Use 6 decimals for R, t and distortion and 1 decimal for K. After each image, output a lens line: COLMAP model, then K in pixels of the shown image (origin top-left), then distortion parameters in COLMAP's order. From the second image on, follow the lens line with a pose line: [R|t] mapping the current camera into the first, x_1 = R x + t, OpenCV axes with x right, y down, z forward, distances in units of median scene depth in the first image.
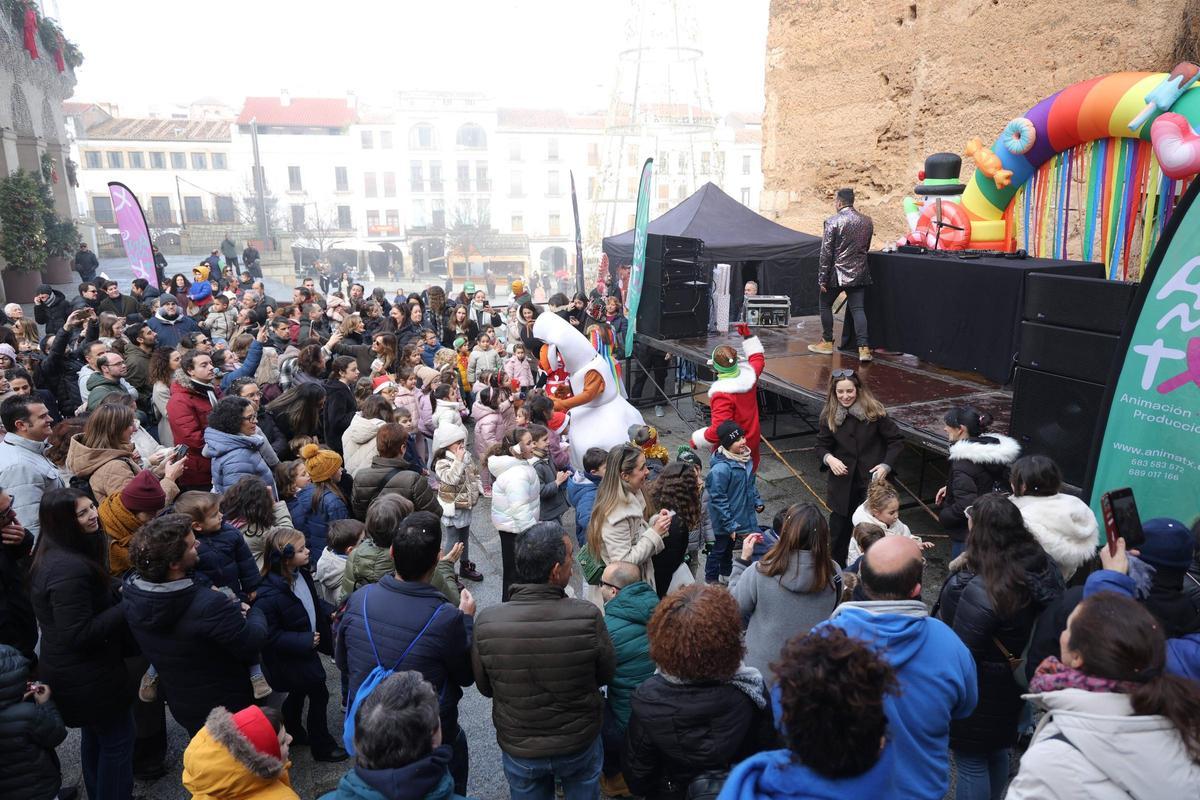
lens RADIAL K [[801.8, 0, 615.7], [0, 801.8, 397.2], [0, 0, 1]] dist [0.007308, -0.000213]
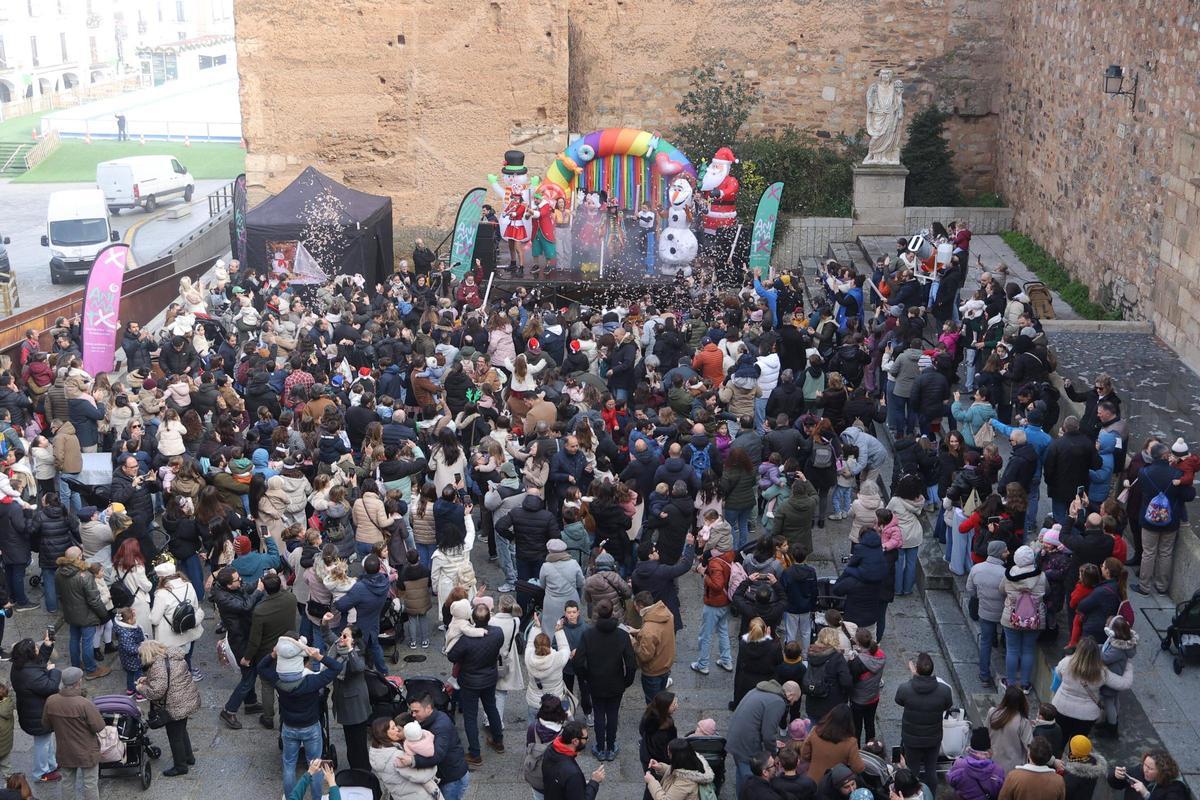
lens RADIAL K [[1509.1, 0, 619.2], [0, 1509.1, 400.9], [0, 0, 1]] dist [0.002308, 0.000000]
pose [[0.442551, -0.271114, 0.854778, -1.595676], [0.214699, 0.957514, 0.192541, -0.231830], [-0.870662, 0.098310, 0.481957, -0.493290]]
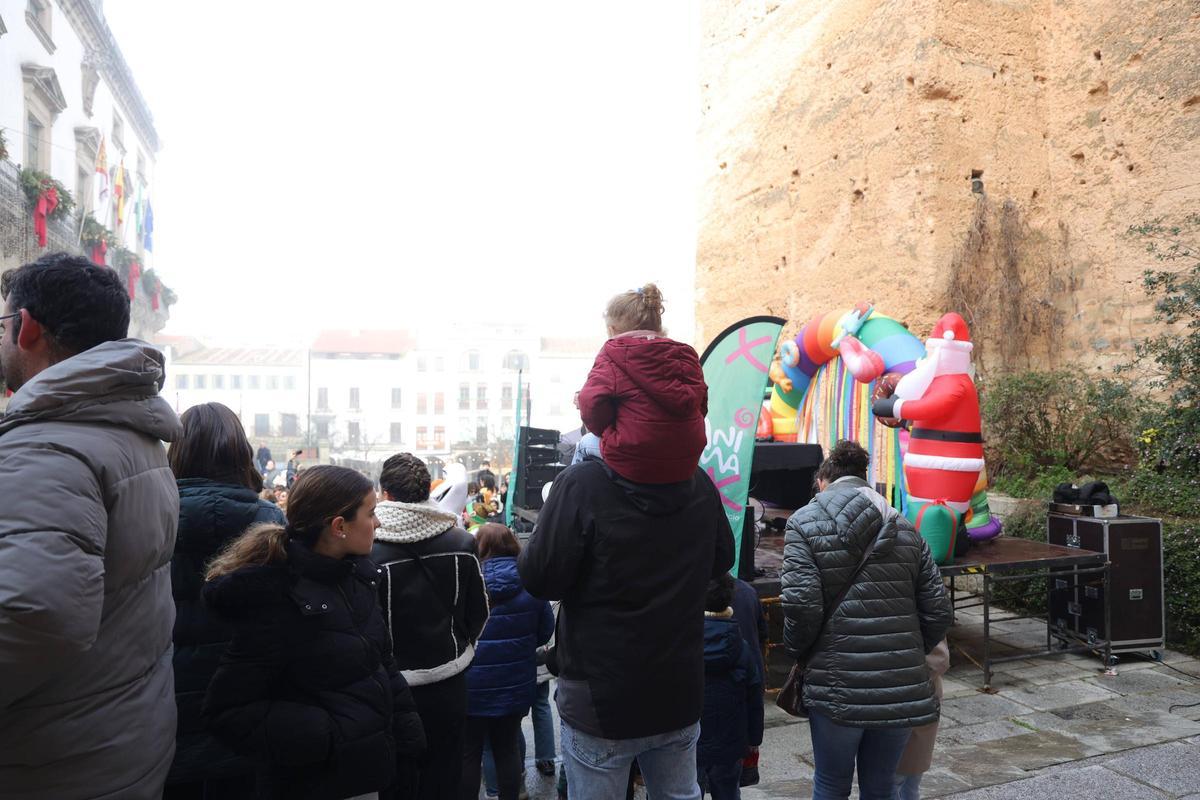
lens RADIAL K [[801.8, 0, 617.6], [0, 801.8, 406.1], [0, 0, 1]] dist [0.007308, -0.000213]
pose [[0.997307, 0.002142, -0.073310, 0.162460], [-0.020886, 0.966479, -0.255895, 0.049179], [0.070305, 0.256737, 0.963921, -0.127521]]
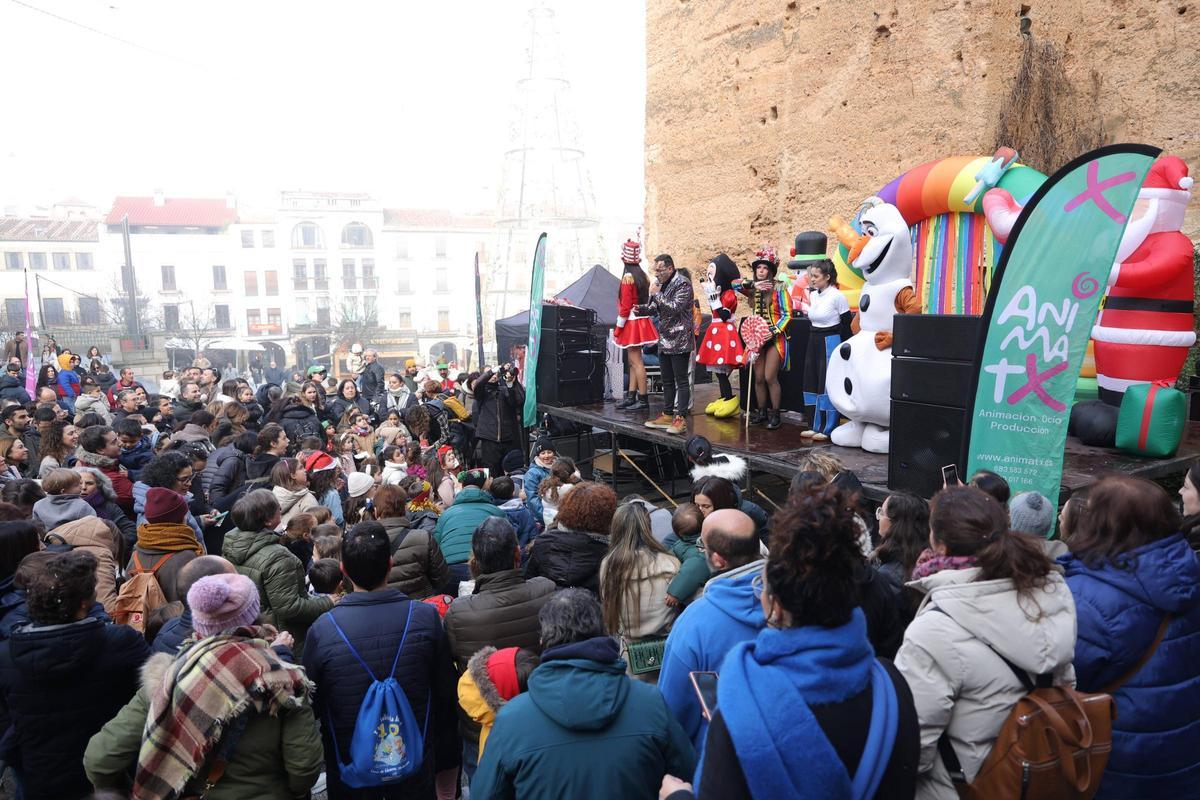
lens RADIAL K [[801.8, 0, 612.7], [0, 801.8, 403.4], [0, 0, 1]] dist [0.007308, -0.000213]
pose [[0.990934, -0.031506, 0.130602, -0.005173], [0.045677, 0.993212, -0.106978, 0.020390], [-0.126345, 0.111974, 0.985646, -0.010842]]
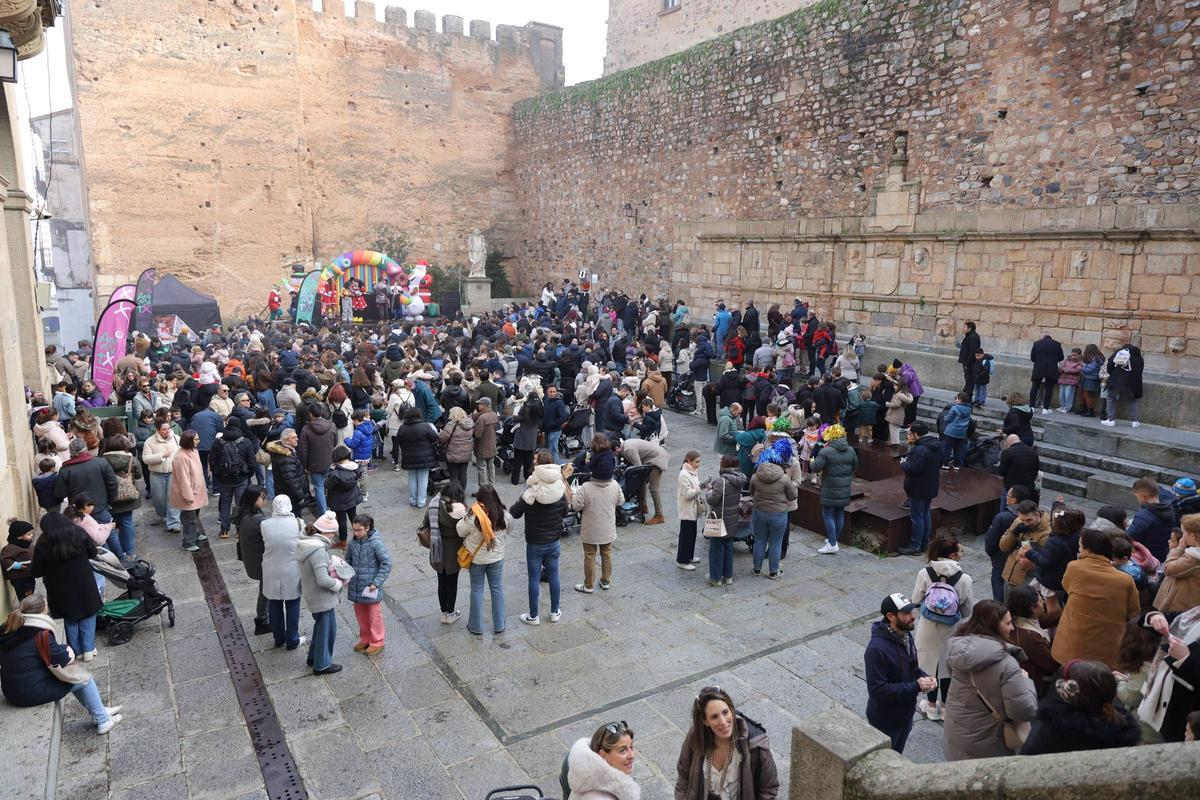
lens RADIAL K [[801.8, 0, 610.0], [0, 801.8, 390.9], [0, 0, 1]] dist [0.007308, -0.000213]
pose [[-0.132296, -0.170253, 0.976479, -1.817325], [0.232842, 0.952234, 0.197571, -0.107845], [-0.963474, 0.253503, -0.086335, 0.139496]]
